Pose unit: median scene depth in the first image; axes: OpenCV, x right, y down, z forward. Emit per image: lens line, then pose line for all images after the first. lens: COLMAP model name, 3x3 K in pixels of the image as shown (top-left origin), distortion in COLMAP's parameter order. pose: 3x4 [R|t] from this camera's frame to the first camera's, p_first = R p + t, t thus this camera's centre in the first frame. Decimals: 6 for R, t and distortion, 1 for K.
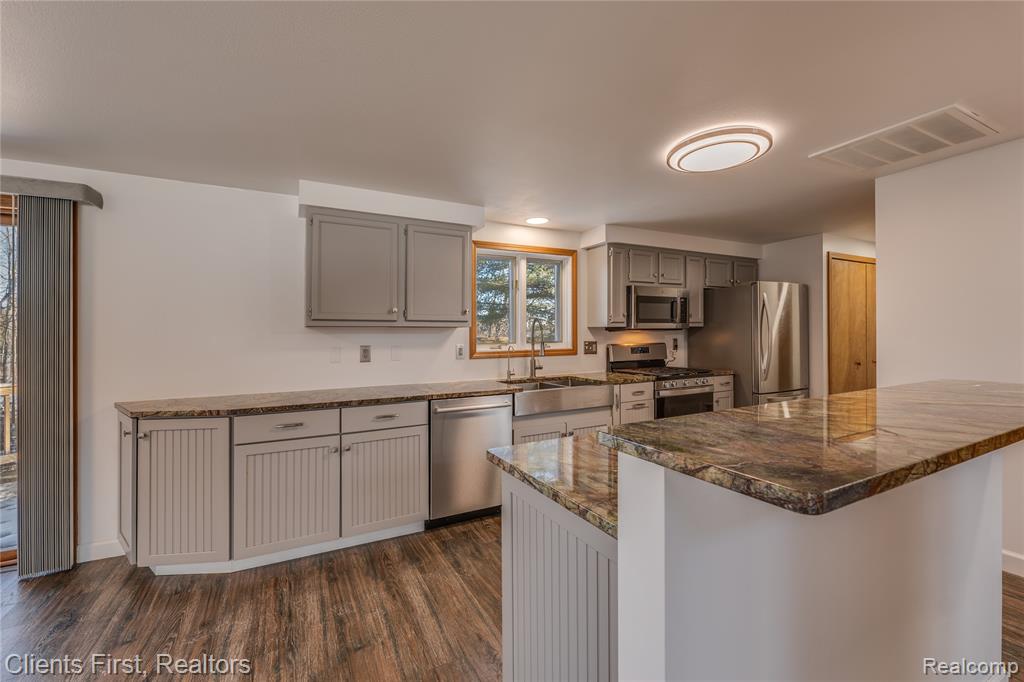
lens RADIAL K [[421.1, 0, 510.1], [0, 421.1, 333.1], [0, 0, 1]] dist [0.003871, 0.000018]
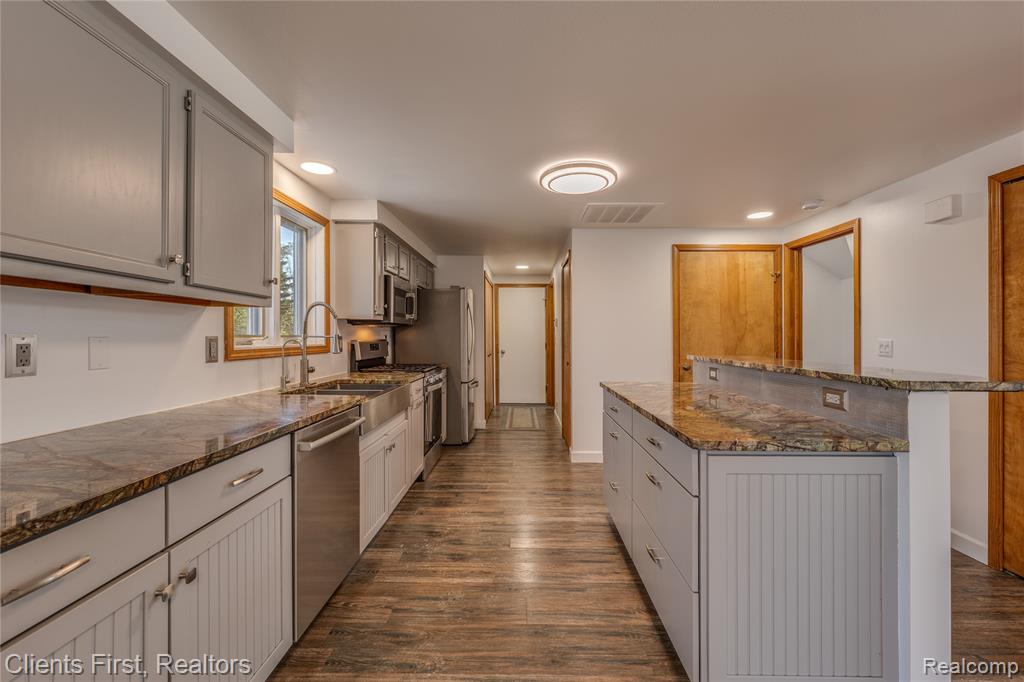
lens RADIAL K [[418.8, 0, 515.8], [0, 418.8, 334.6], [0, 0, 1]] dist [0.000399, 0.000101]
pose [[0.477893, 0.017175, 0.878250, -0.411221], [-0.014301, 0.999828, -0.011771, 0.024664], [-0.878302, -0.006935, 0.478057, 0.357289]]
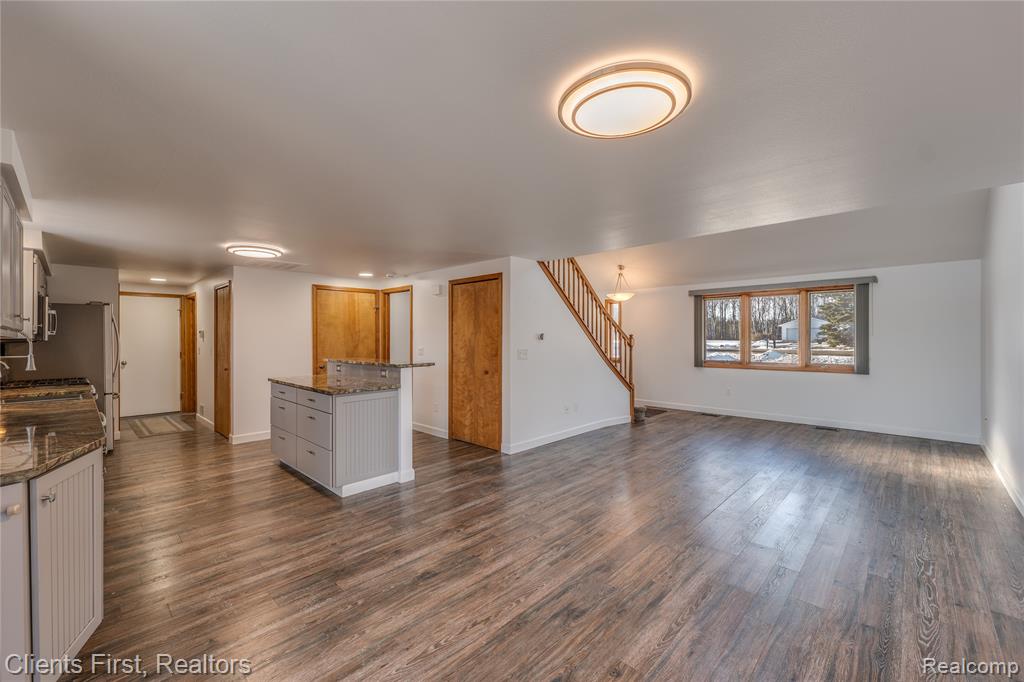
lens RADIAL K [[421.1, 0, 510.1], [0, 421.1, 333.1], [0, 0, 1]] dist [0.003871, 0.000018]
pose [[-0.316925, 0.023721, 0.948154, -1.064592], [0.003049, 0.999708, -0.023992, 0.000778], [-0.948446, -0.004713, -0.316904, 0.310903]]
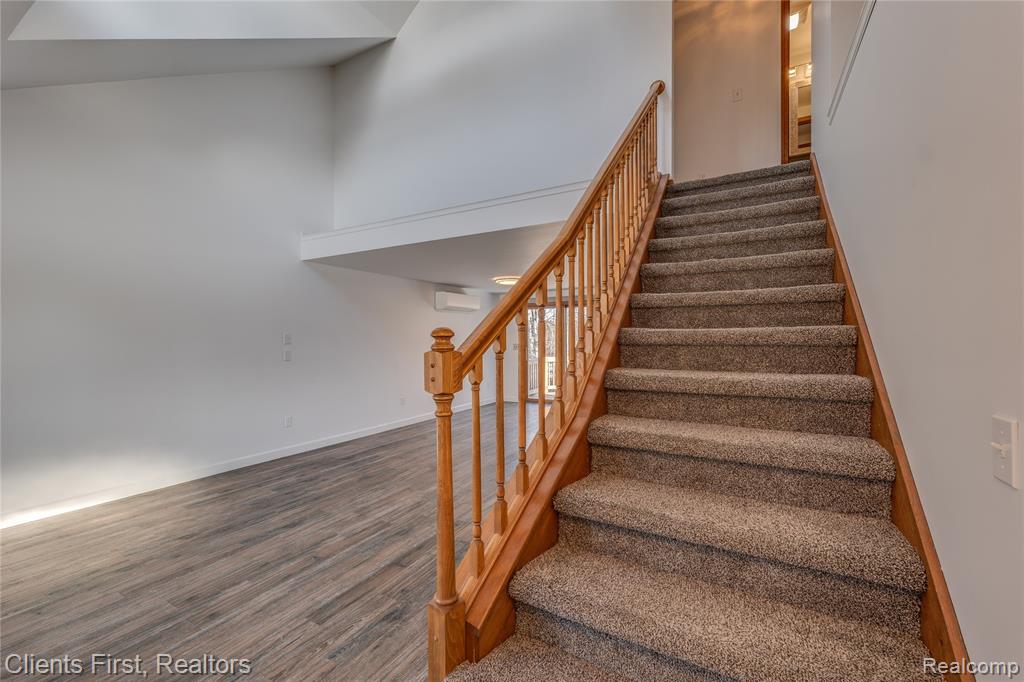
lens RADIAL K [[419.9, 0, 512.0], [0, 419.9, 341.0], [0, 0, 1]] dist [0.003603, 0.000297]
pose [[0.539280, 0.015532, -0.841983, 0.863937], [-0.000005, 0.999830, 0.018440, -0.030489], [0.842127, -0.009940, 0.539188, -0.929645]]
